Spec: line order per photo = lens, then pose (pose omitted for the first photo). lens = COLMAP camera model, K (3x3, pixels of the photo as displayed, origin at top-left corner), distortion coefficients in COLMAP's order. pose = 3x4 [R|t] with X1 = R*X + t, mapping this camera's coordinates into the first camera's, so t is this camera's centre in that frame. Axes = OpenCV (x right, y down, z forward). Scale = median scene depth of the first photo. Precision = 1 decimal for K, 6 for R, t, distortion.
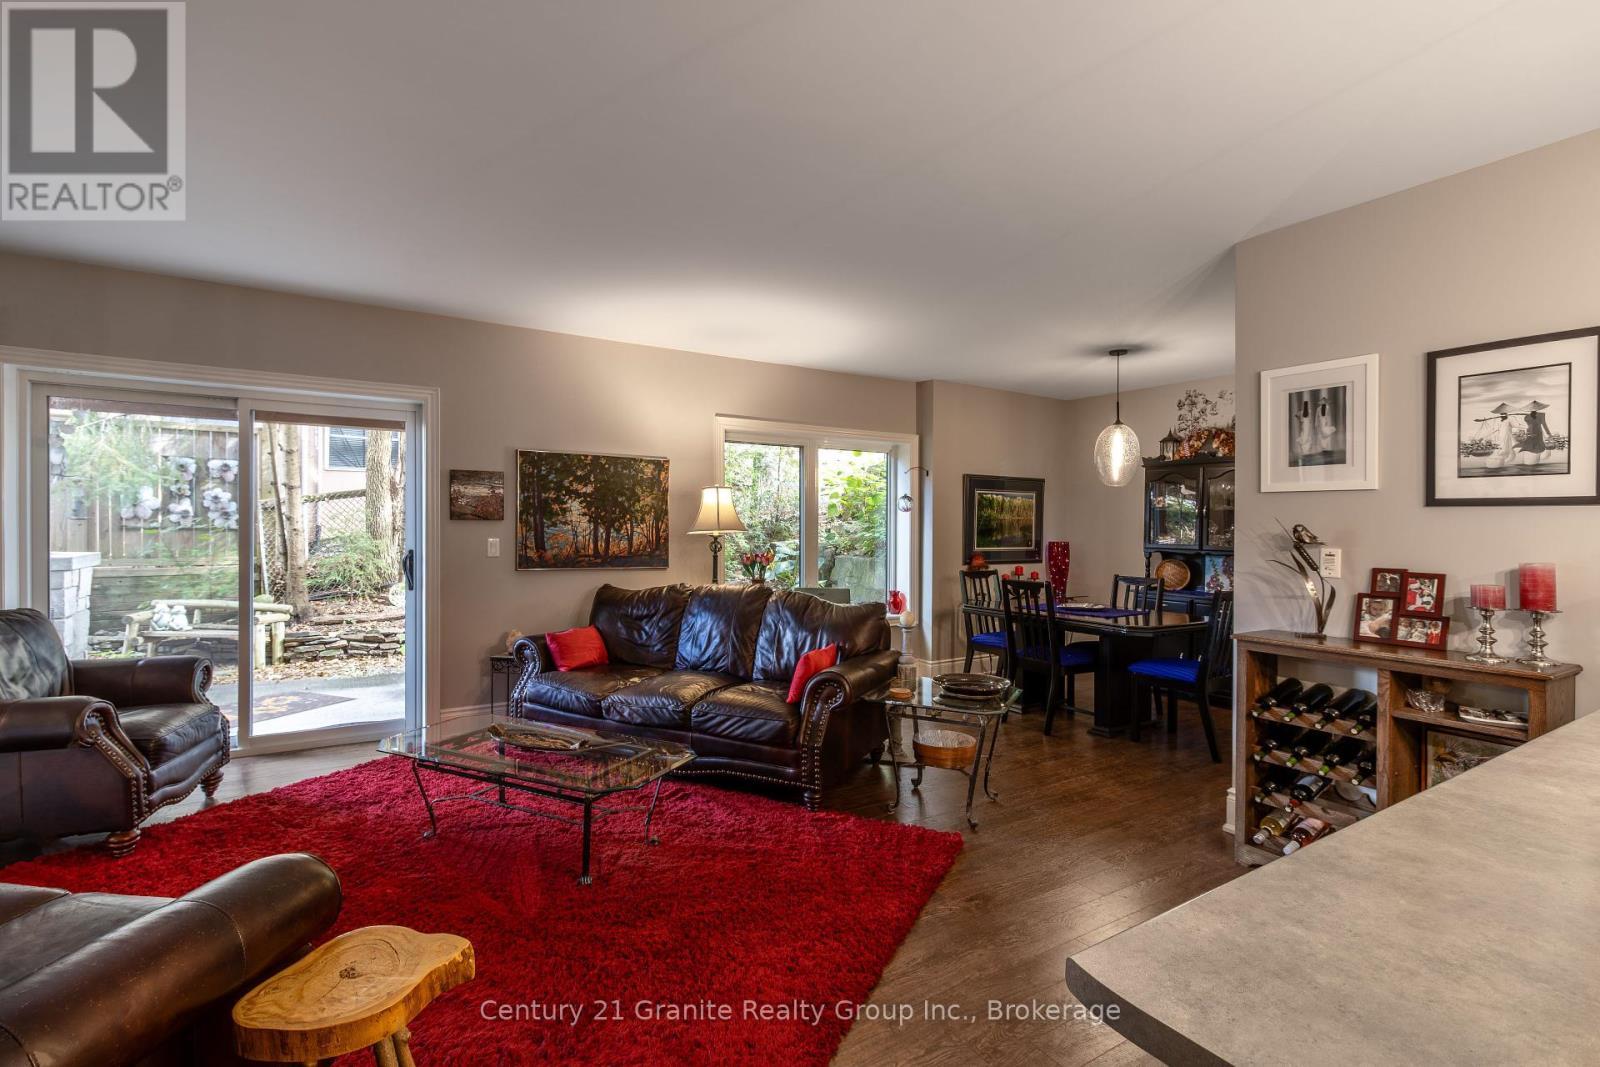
lens RADIAL K [[739.9, 0, 800.0], [0, 739.9, 533.5], [0, 0, 1]] dist [0.002588, 0.000452]
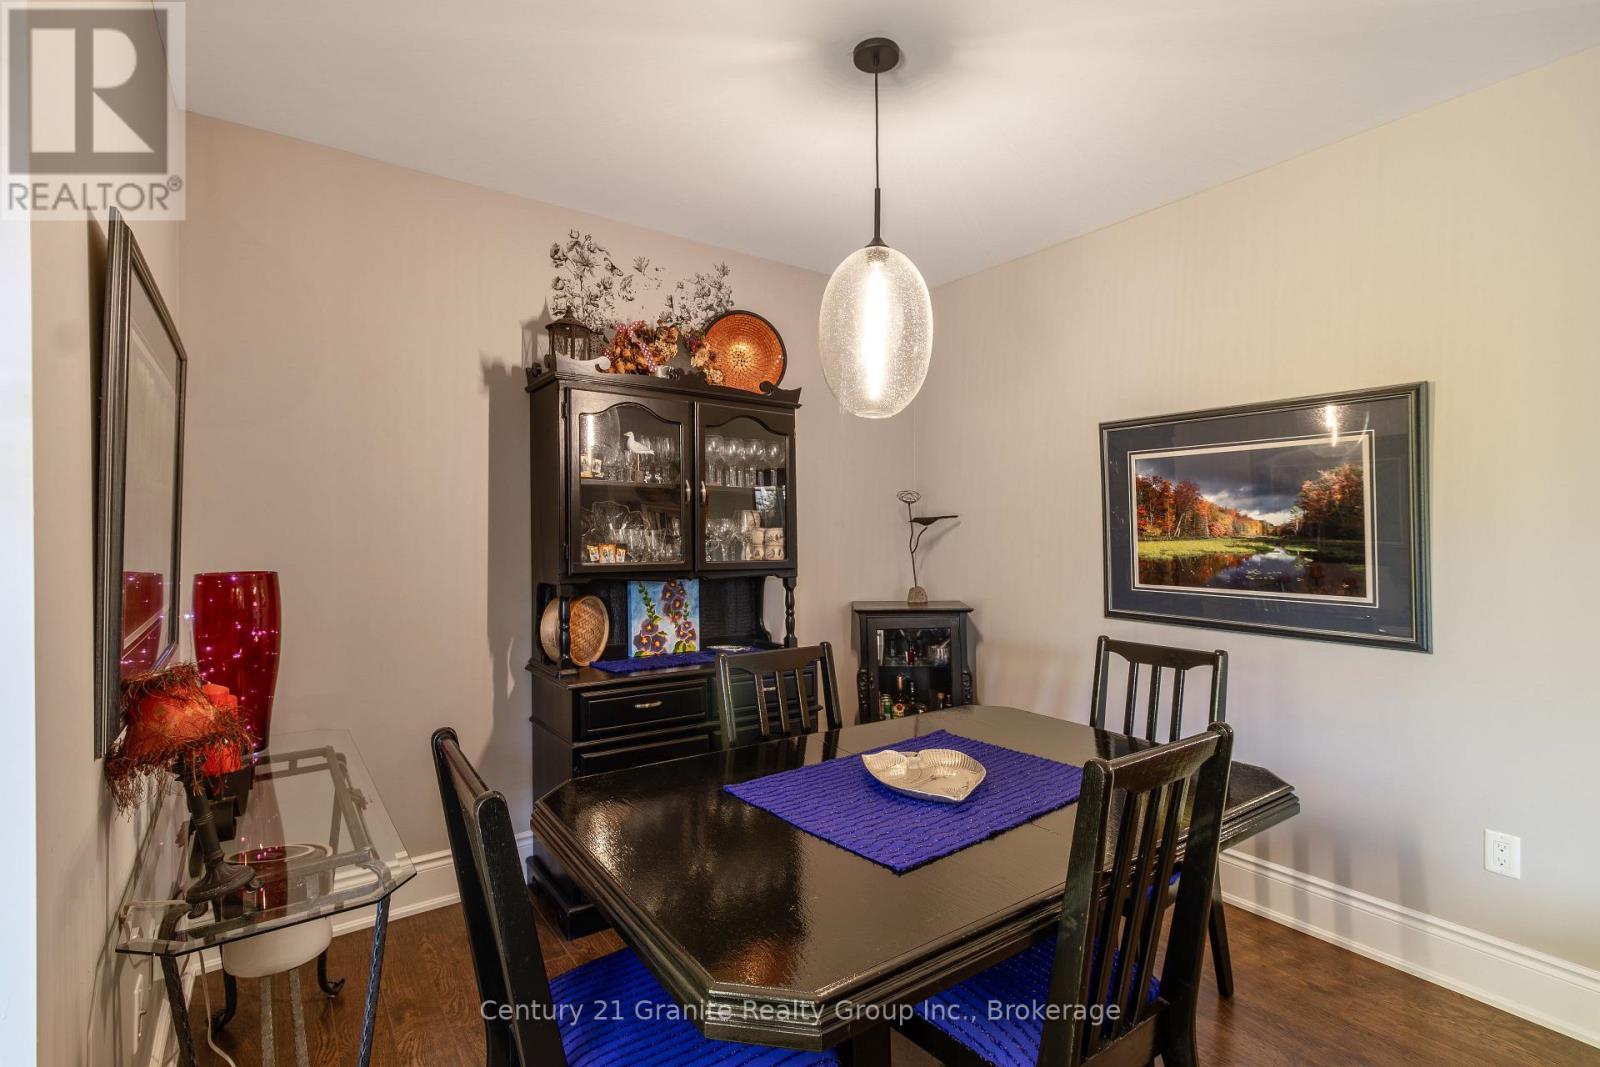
lens RADIAL K [[747.9, 0, 800.0], [0, 747.9, 525.7], [0, 0, 1]] dist [0.001571, 0.000210]
pose [[-0.052136, -0.002744, 0.998636, 0.101855], [0.003843, 0.999988, 0.002948, -0.018381], [-0.998633, 0.003992, -0.052125, 1.991593]]
